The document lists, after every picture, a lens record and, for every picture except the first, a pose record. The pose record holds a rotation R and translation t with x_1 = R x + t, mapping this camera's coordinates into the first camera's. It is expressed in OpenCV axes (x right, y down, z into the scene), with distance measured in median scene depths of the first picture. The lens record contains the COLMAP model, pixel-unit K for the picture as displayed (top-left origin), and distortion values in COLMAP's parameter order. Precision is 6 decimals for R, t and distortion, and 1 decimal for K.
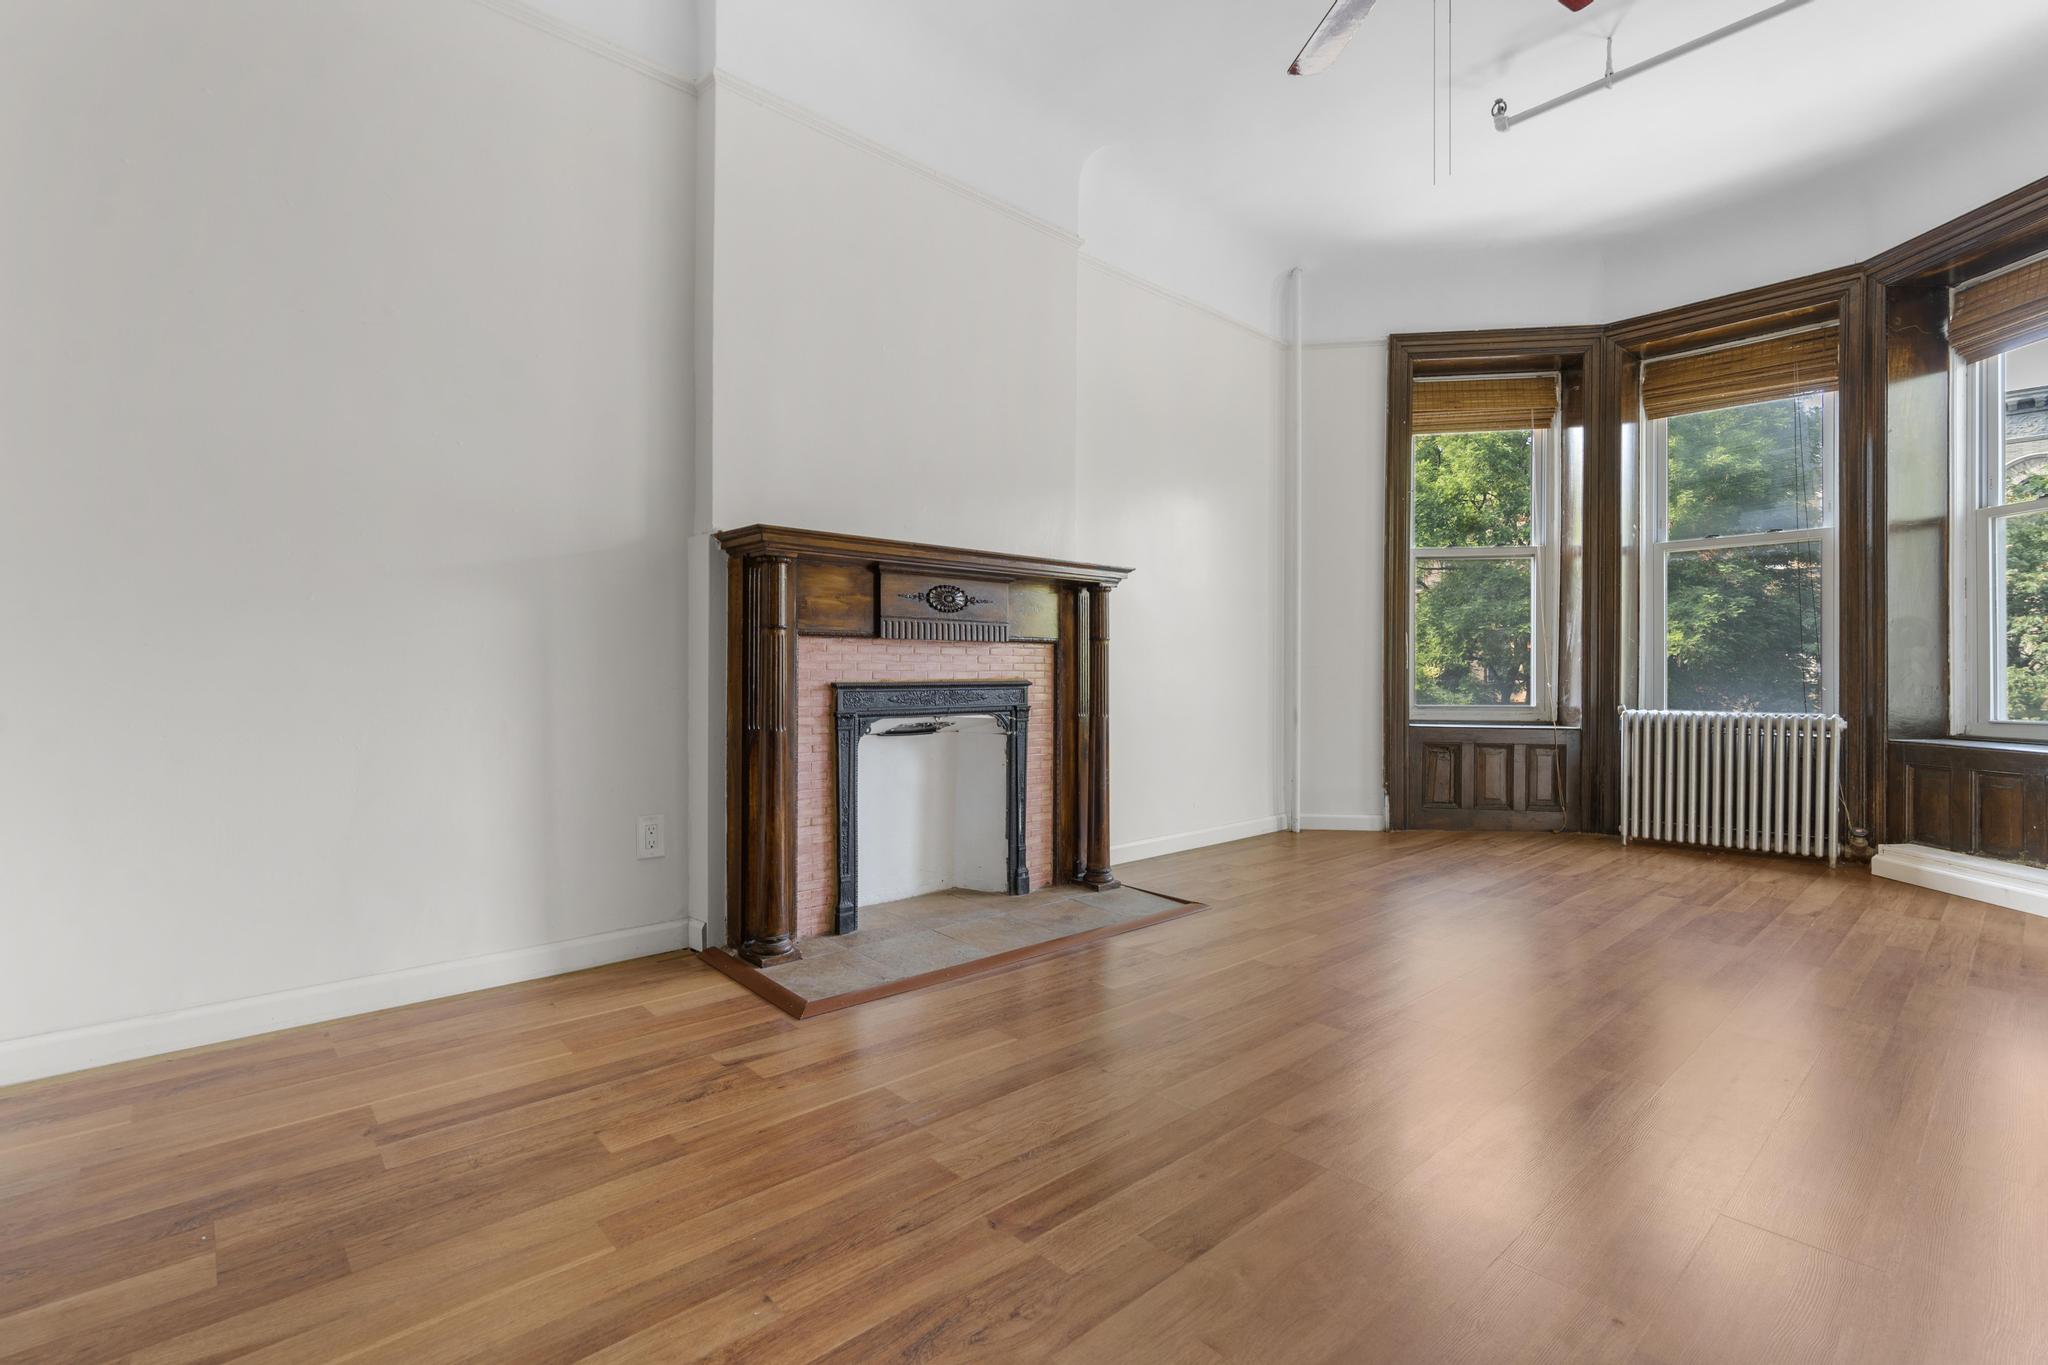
lens RADIAL K [[944.7, 0, 983.1], [0, 944.7, 665.8], [0, 0, 1]] dist [-0.003189, 0.000253]
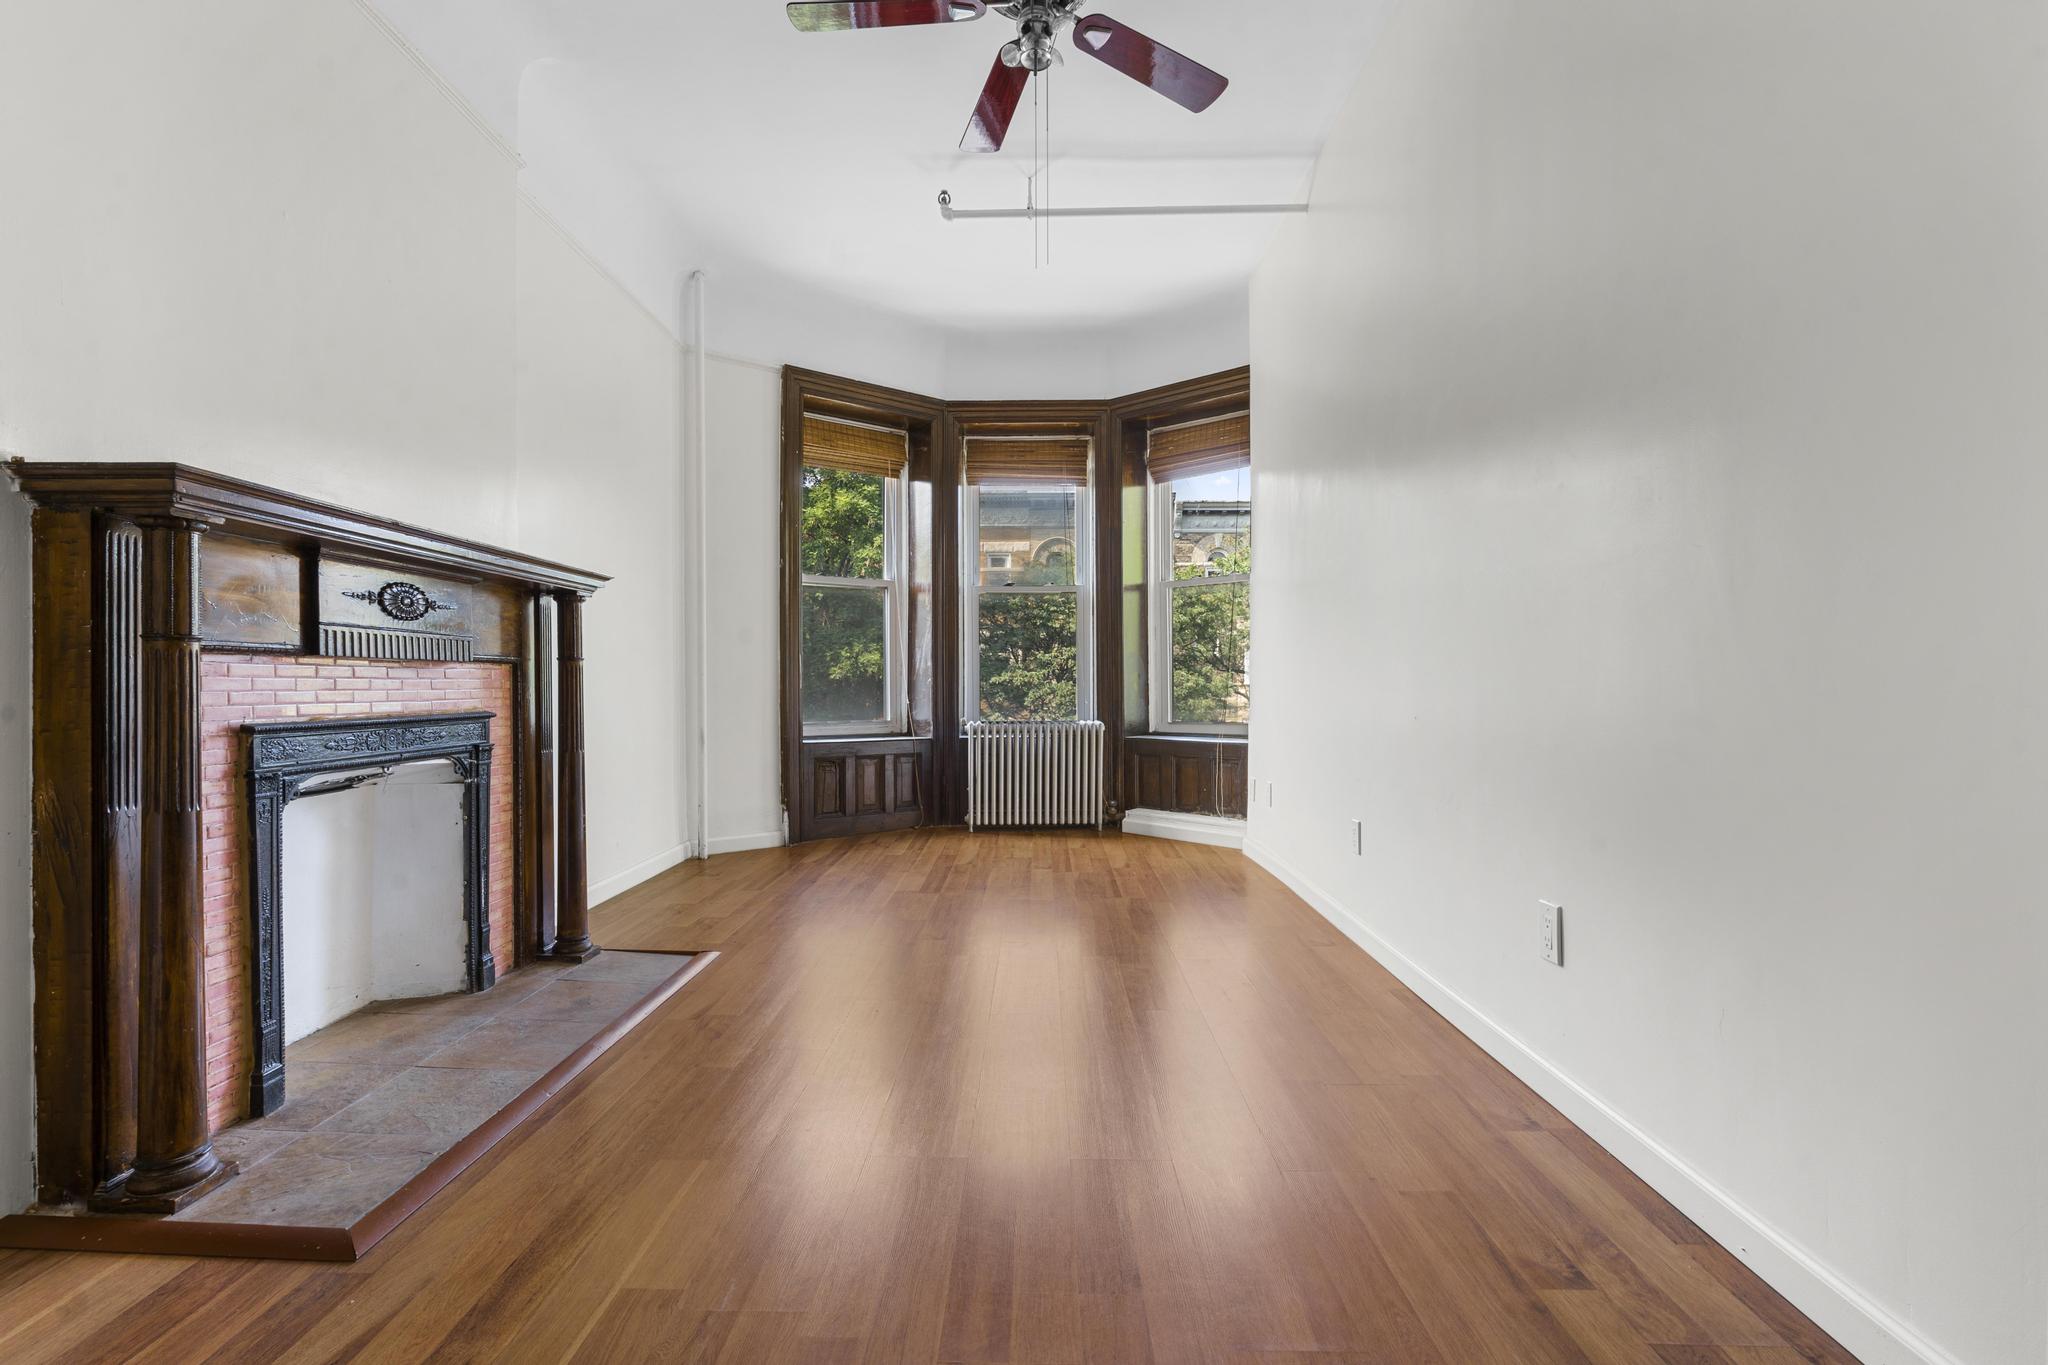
lens RADIAL K [[950.7, 0, 1024.0], [0, 950.7, 682.5], [0, 0, 1]] dist [0.000658, 0.000809]
pose [[0.673188, -0.001985, 0.739469, -0.228658], [-0.001966, 0.999988, 0.004473, -0.011889], [-0.739469, -0.004465, 0.673176, 0.148004]]
